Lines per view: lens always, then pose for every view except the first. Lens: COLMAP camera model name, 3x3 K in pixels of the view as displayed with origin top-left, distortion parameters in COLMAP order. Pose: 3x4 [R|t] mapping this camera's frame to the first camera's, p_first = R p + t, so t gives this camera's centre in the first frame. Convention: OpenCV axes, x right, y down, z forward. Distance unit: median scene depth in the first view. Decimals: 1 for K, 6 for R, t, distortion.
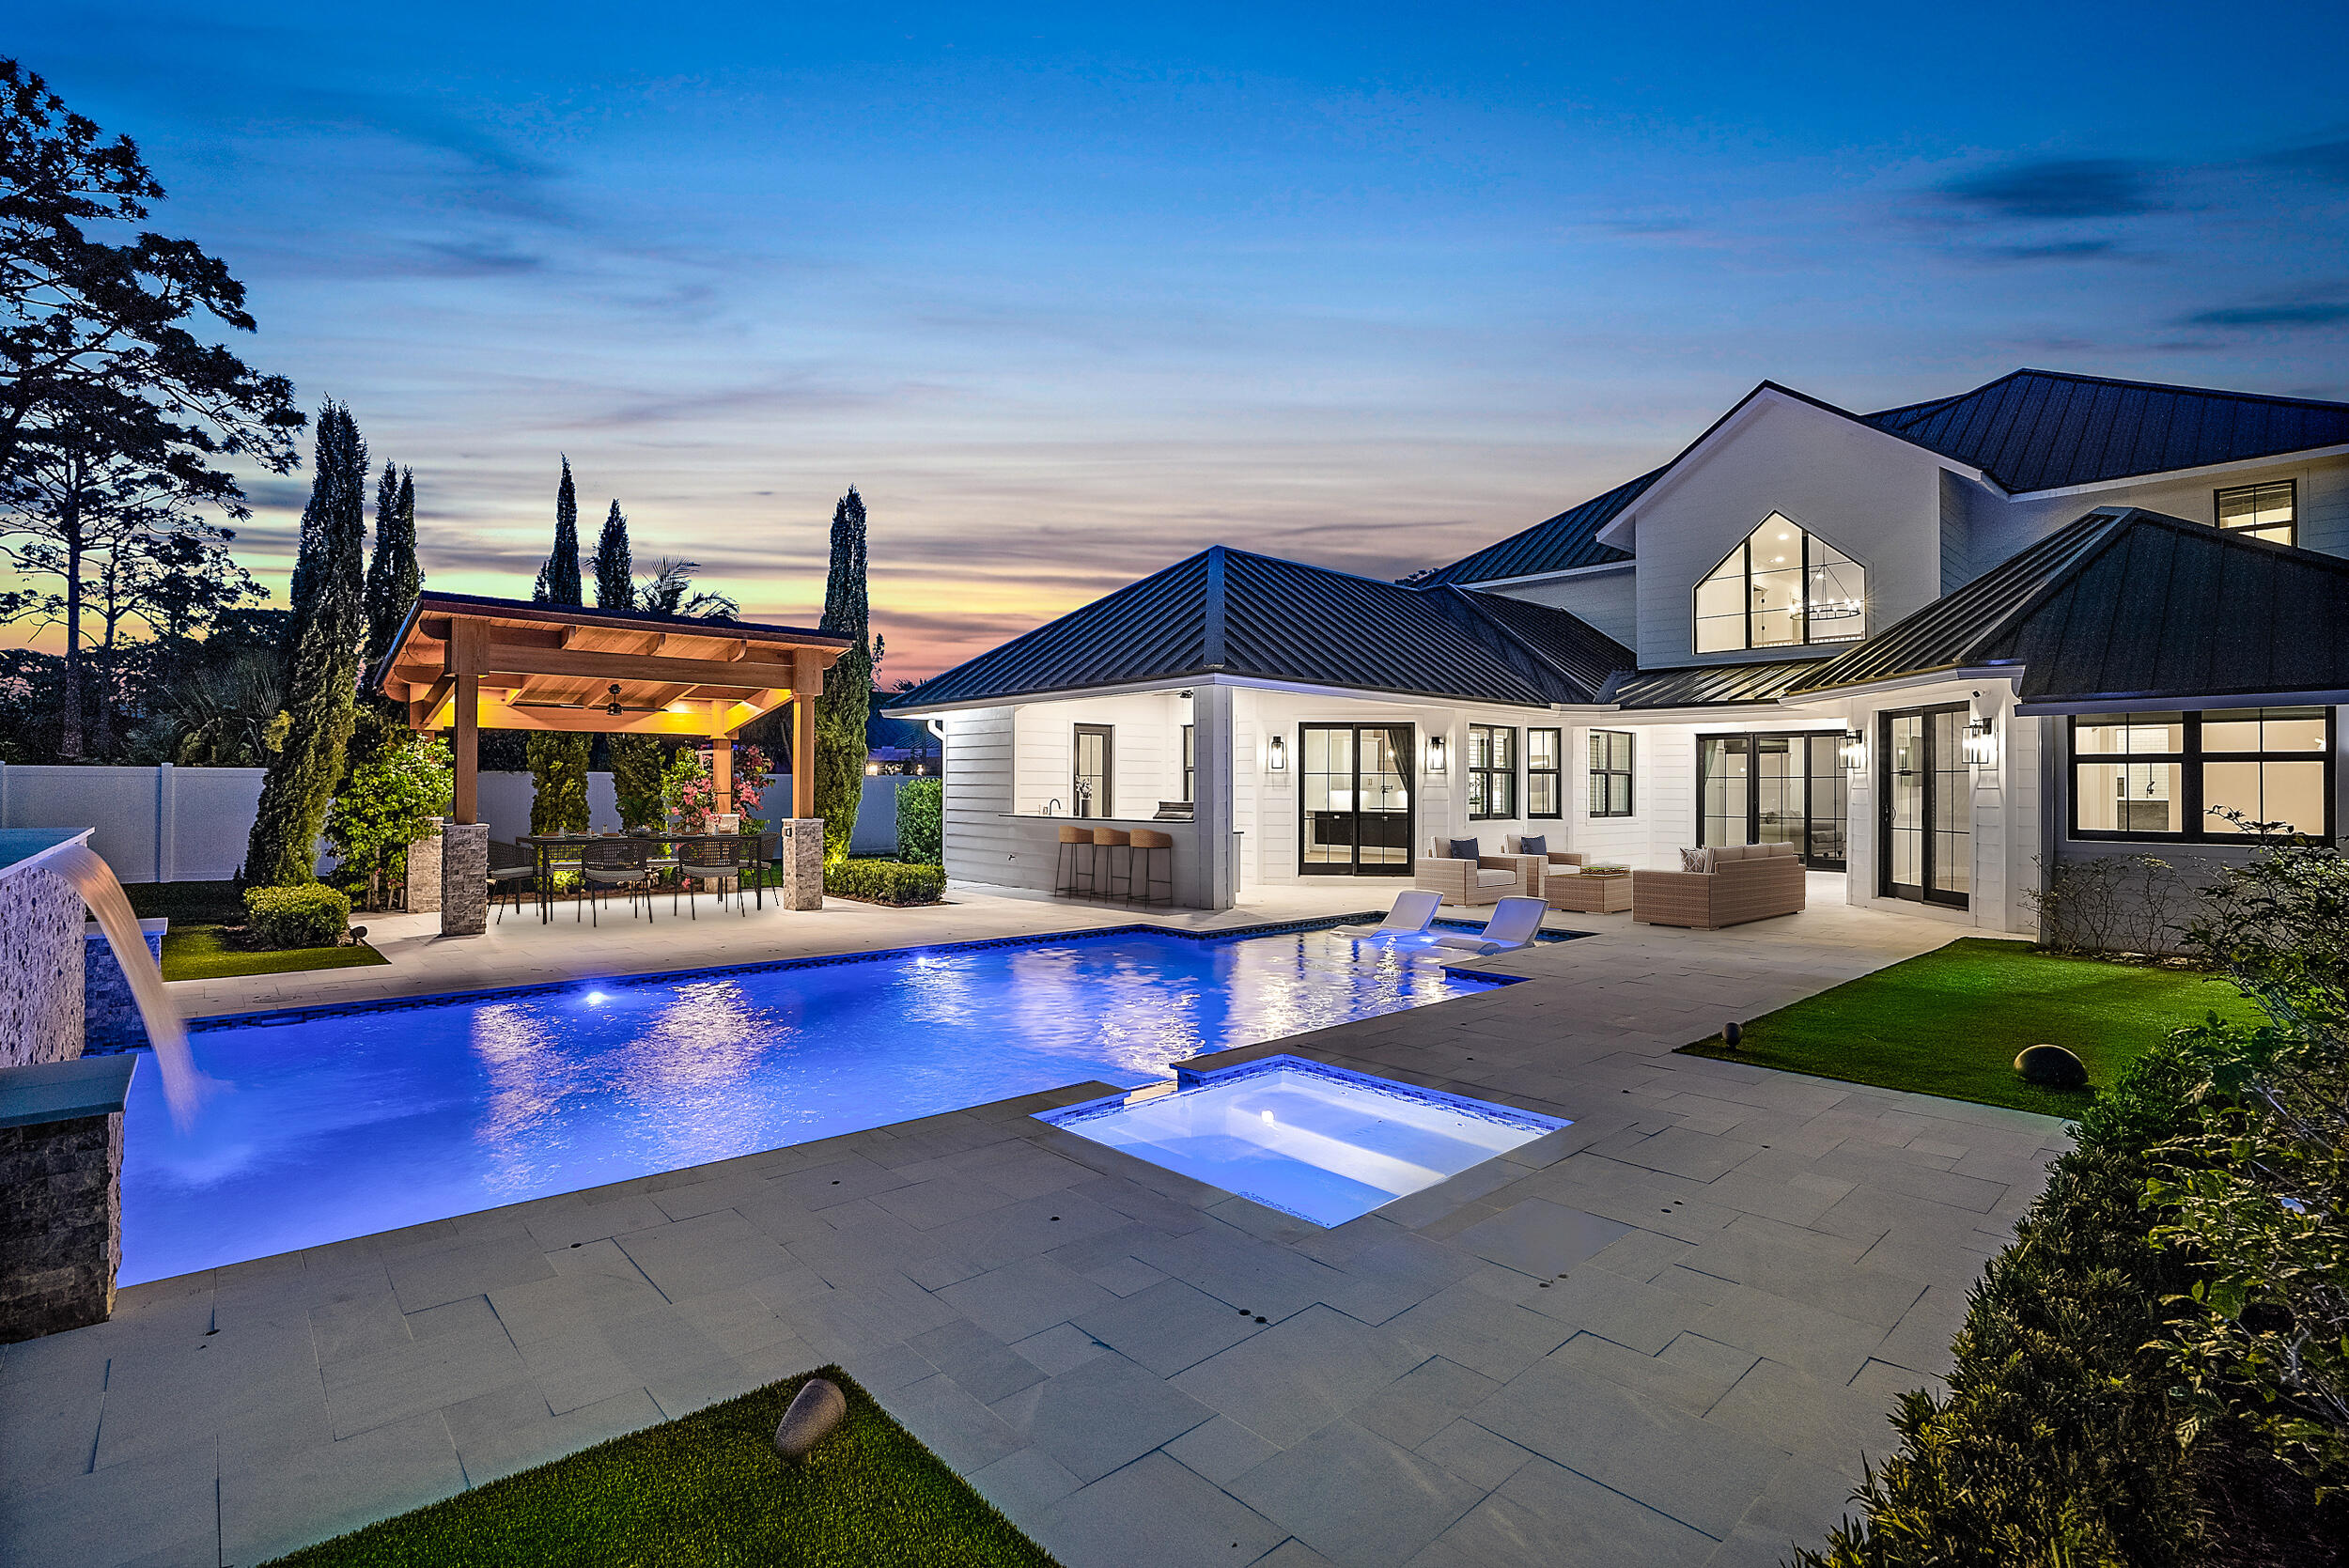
lens RADIAL K [[1111.8, 0, 1174.5], [0, 1111.8, 784.0], [0, 0, 1]] dist [-0.046244, 0.000622]
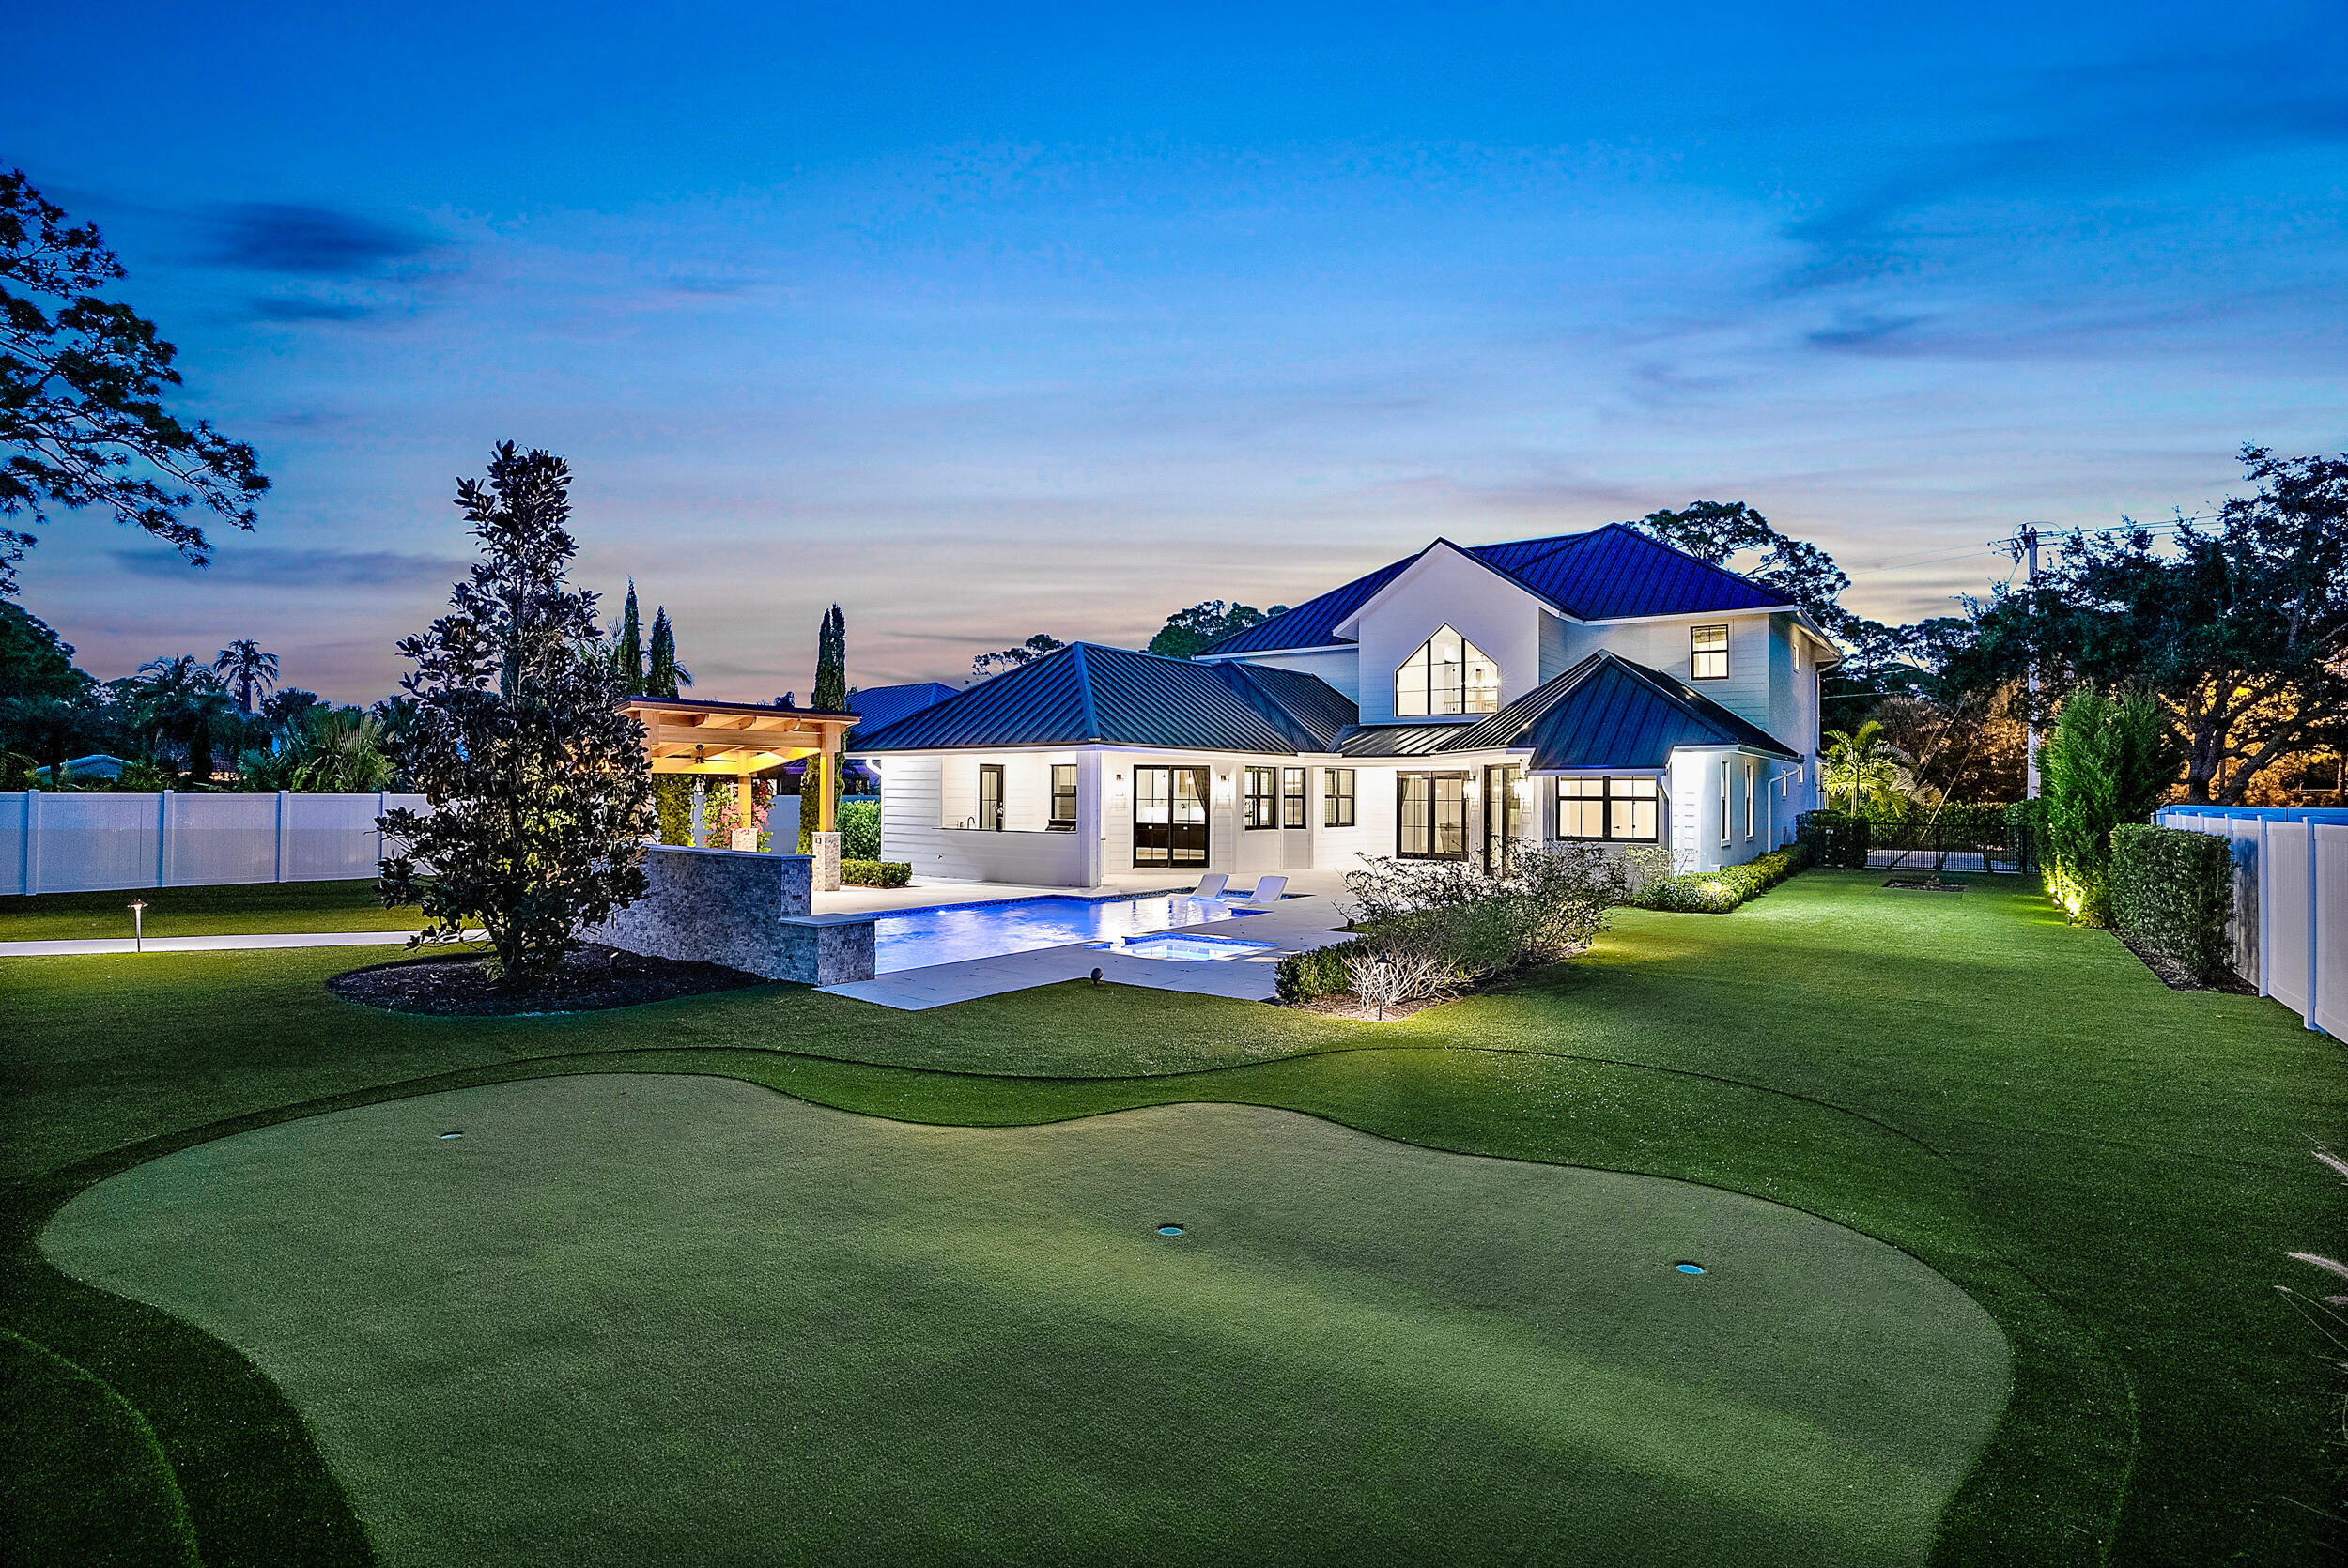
lens RADIAL K [[1131.9, 0, 1174.0], [0, 1131.9, 784.0], [0, 0, 1]] dist [-0.065449, 0.000064]
pose [[0.981025, 0.003235, 0.193854, -0.126266], [-0.002402, 0.999987, -0.004534, -0.022822], [-0.193866, 0.003982, 0.981020, -0.486626]]
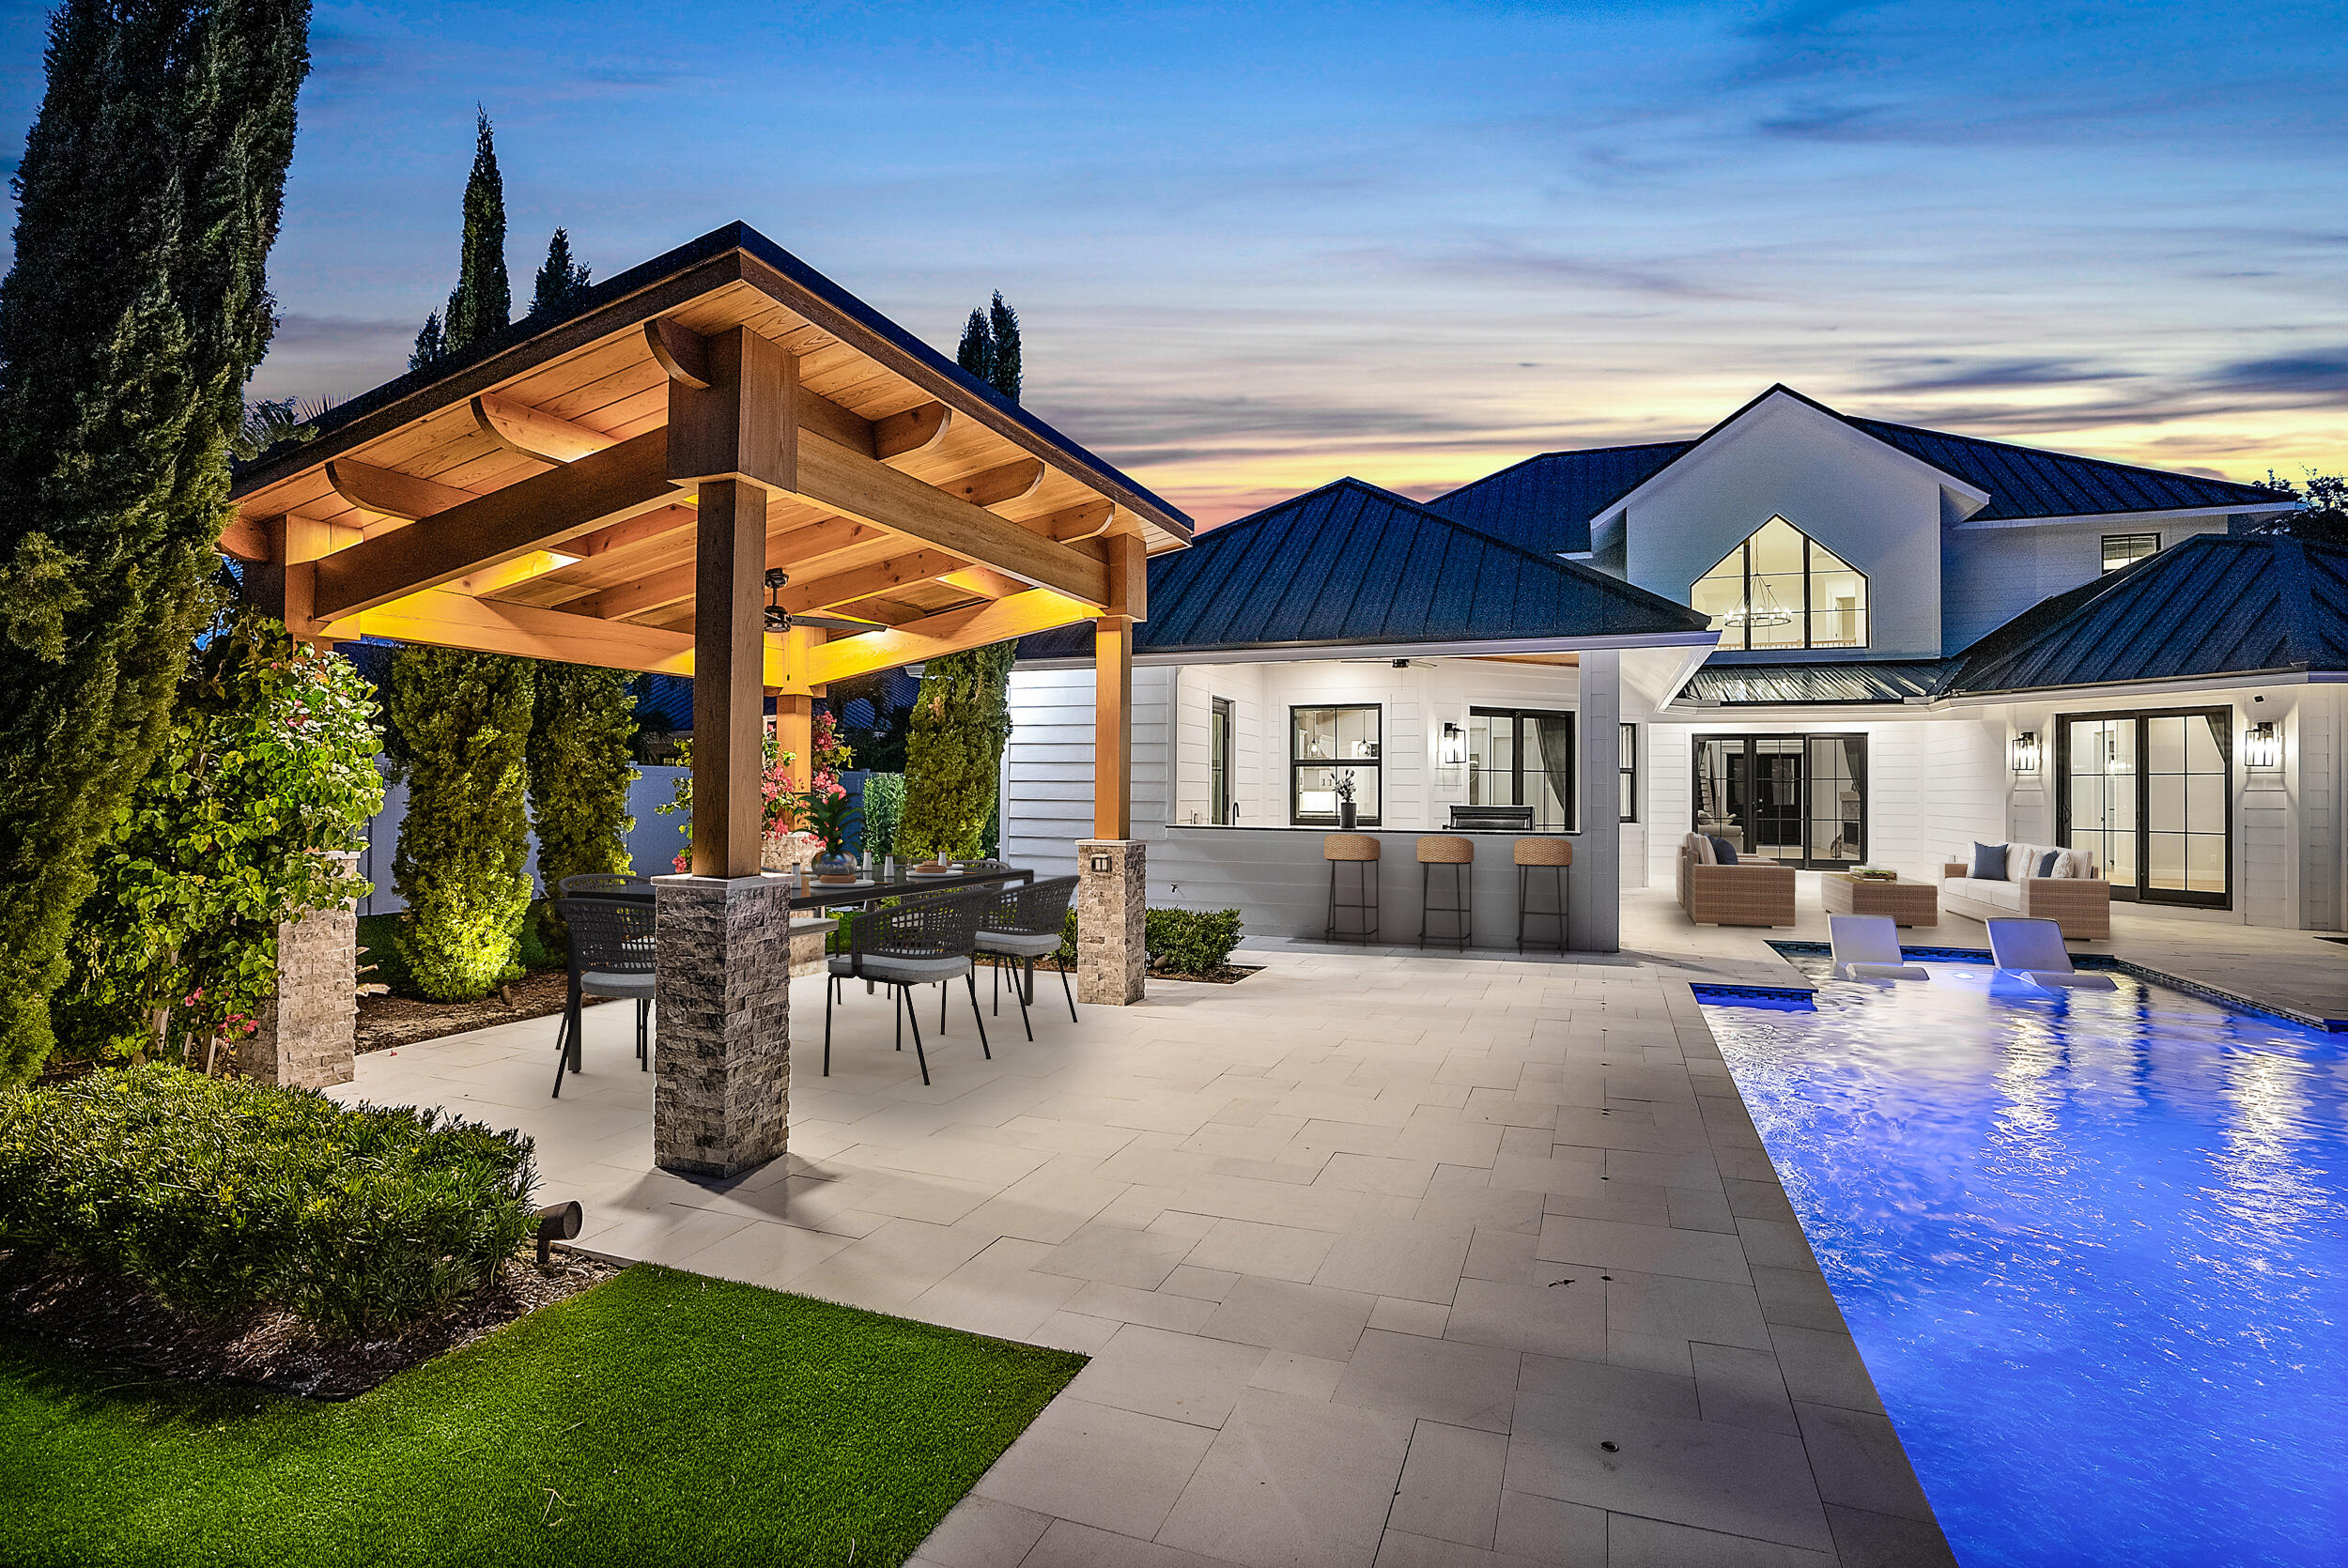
lens RADIAL K [[1111.2, 0, 1174.0], [0, 1111.2, 784.0], [0, 0, 1]] dist [-0.046244, 0.000622]
pose [[0.898847, 0.005148, 0.438232, -0.426094], [-0.004625, 0.999987, -0.002261, 0.003304], [-0.438237, 0.000005, 0.898859, 0.369272]]
